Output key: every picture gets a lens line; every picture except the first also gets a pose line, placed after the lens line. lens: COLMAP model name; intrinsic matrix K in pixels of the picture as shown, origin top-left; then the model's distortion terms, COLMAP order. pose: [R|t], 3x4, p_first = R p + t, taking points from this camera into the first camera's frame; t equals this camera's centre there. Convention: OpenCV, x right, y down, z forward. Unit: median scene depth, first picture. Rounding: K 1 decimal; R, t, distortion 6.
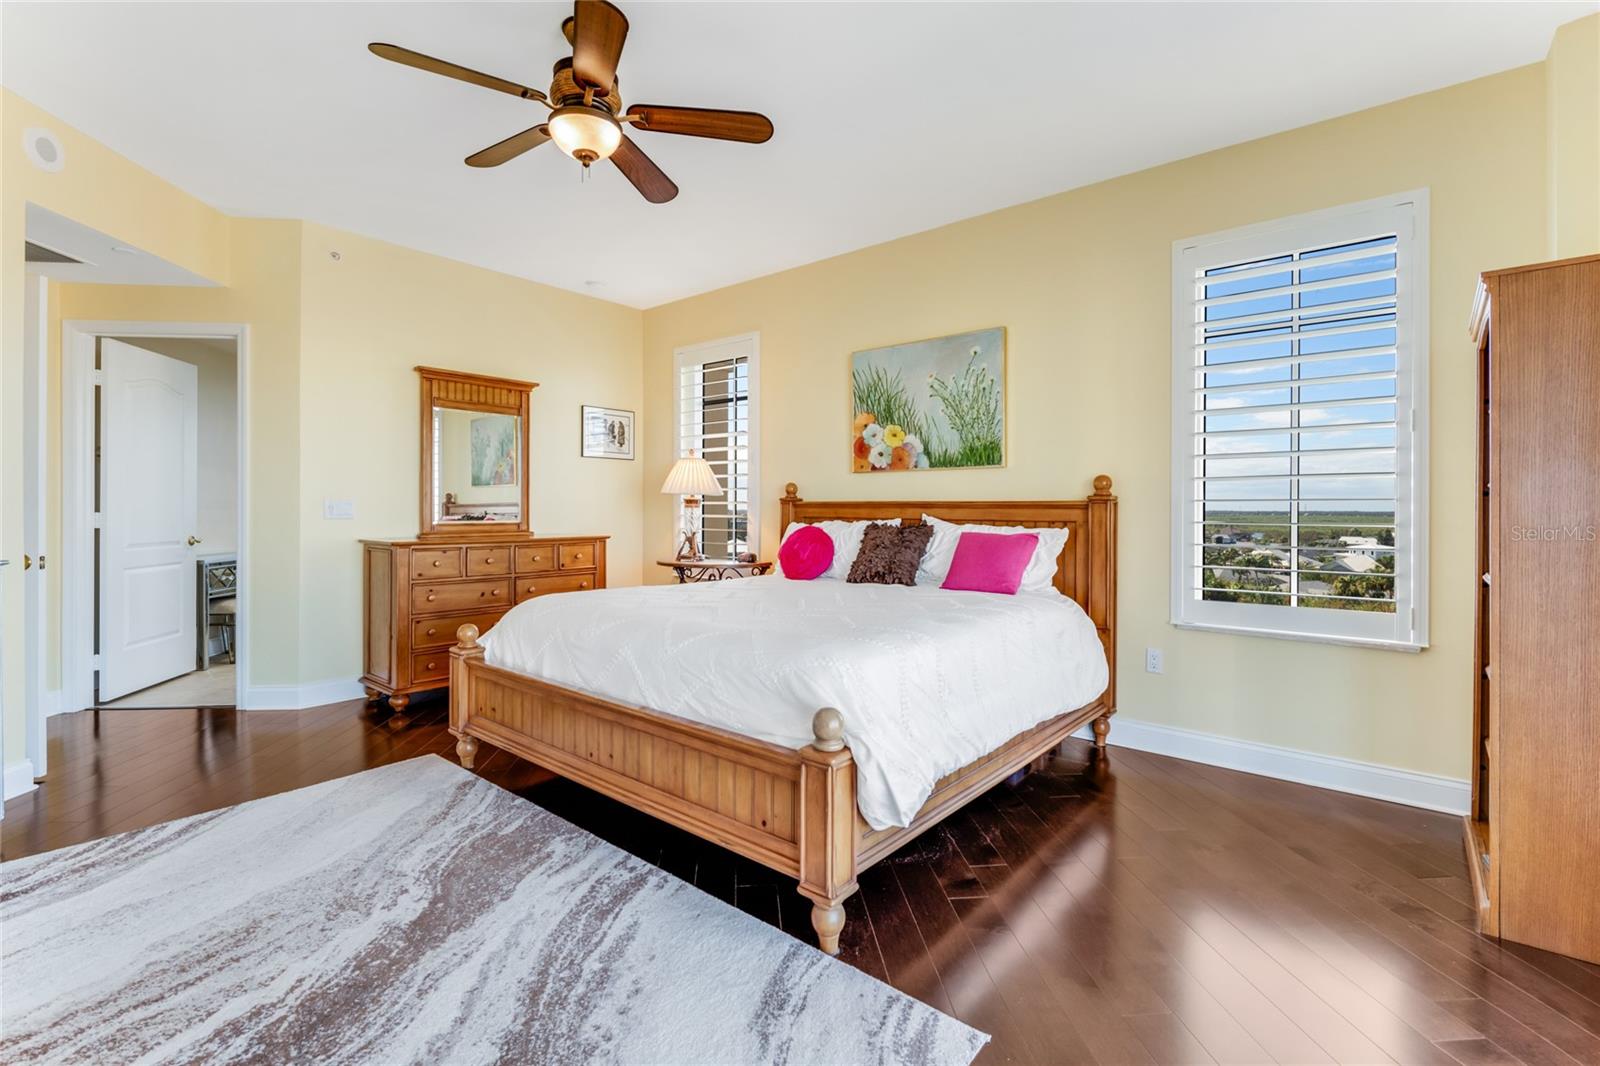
lens RADIAL K [[699.9, 0, 801.5], [0, 699.9, 513.0], [0, 0, 1]] dist [-0.001180, -0.000520]
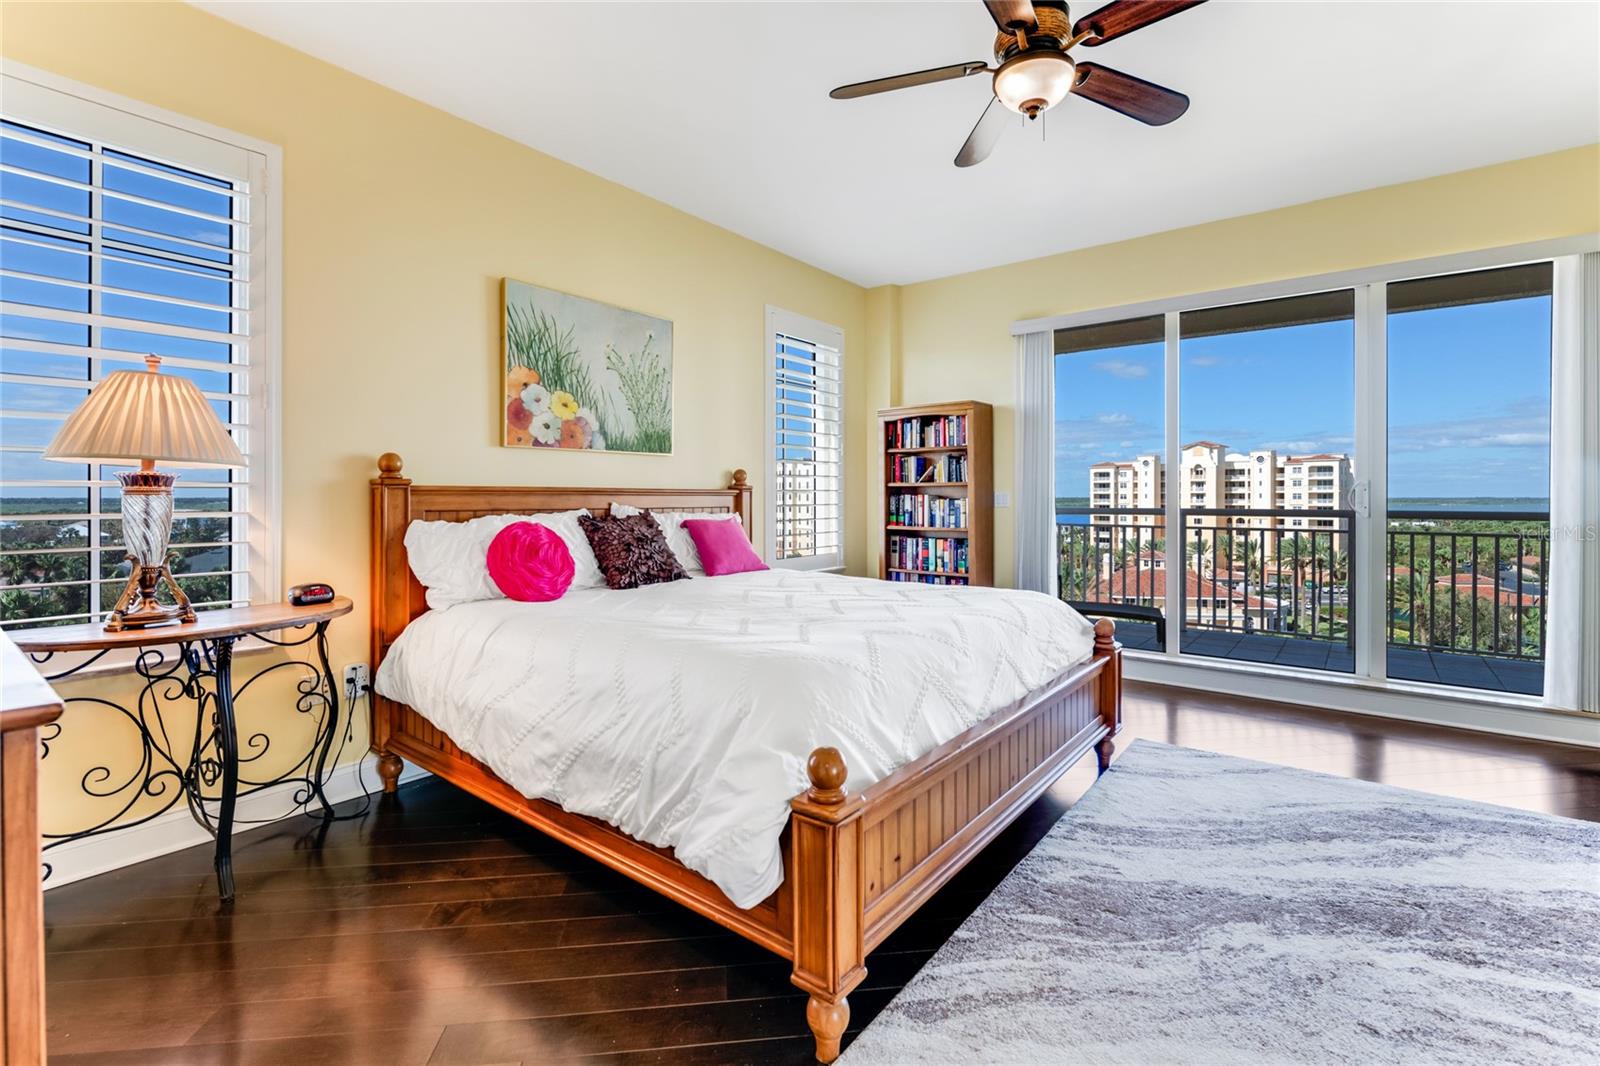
lens RADIAL K [[713.7, 0, 800.5], [0, 713.7, 500.2], [0, 0, 1]] dist [-0.001658, -0.000179]
pose [[-0.024547, -0.008477, 0.999663, -1.104408], [0.003530, 0.999957, 0.008566, -0.012804], [-0.999692, 0.003739, -0.024516, 1.196709]]
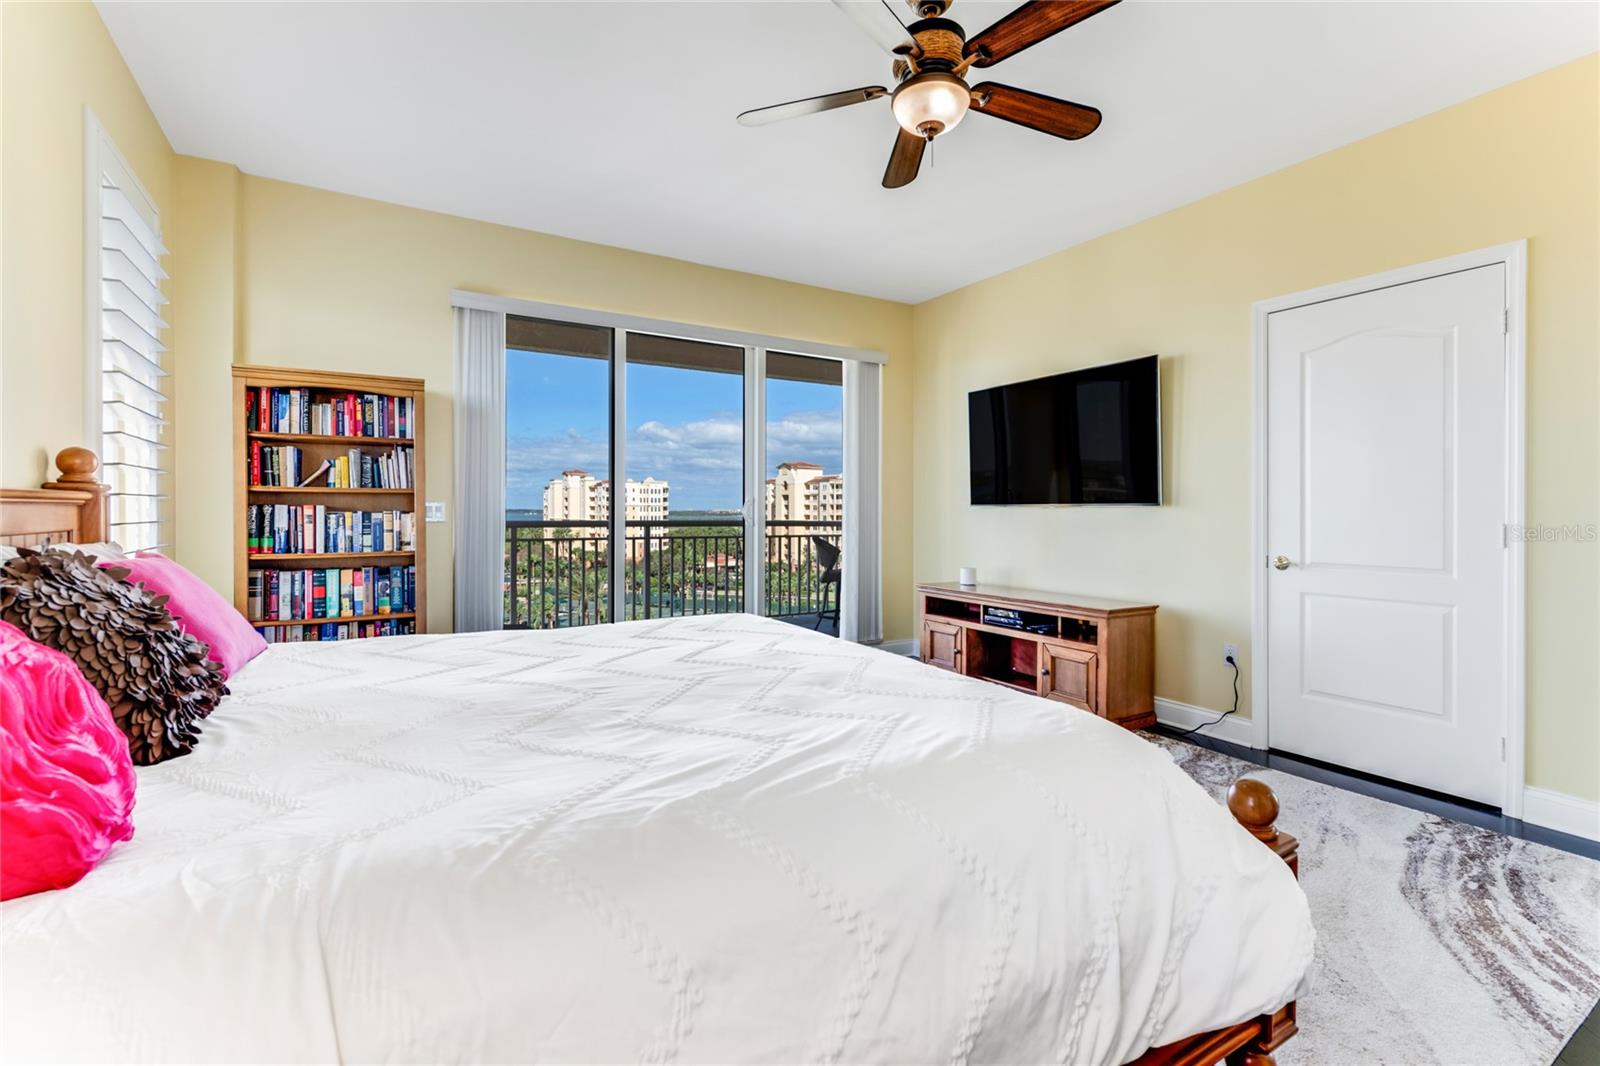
lens RADIAL K [[699.9, 0, 801.5], [0, 699.9, 513.0], [0, 0, 1]] dist [-0.001180, -0.000520]
pose [[-0.946981, -0.005880, 0.321235, -0.407644], [-0.003740, 0.999967, 0.007278, -0.007642], [-0.321267, 0.005691, -0.946971, 1.744135]]
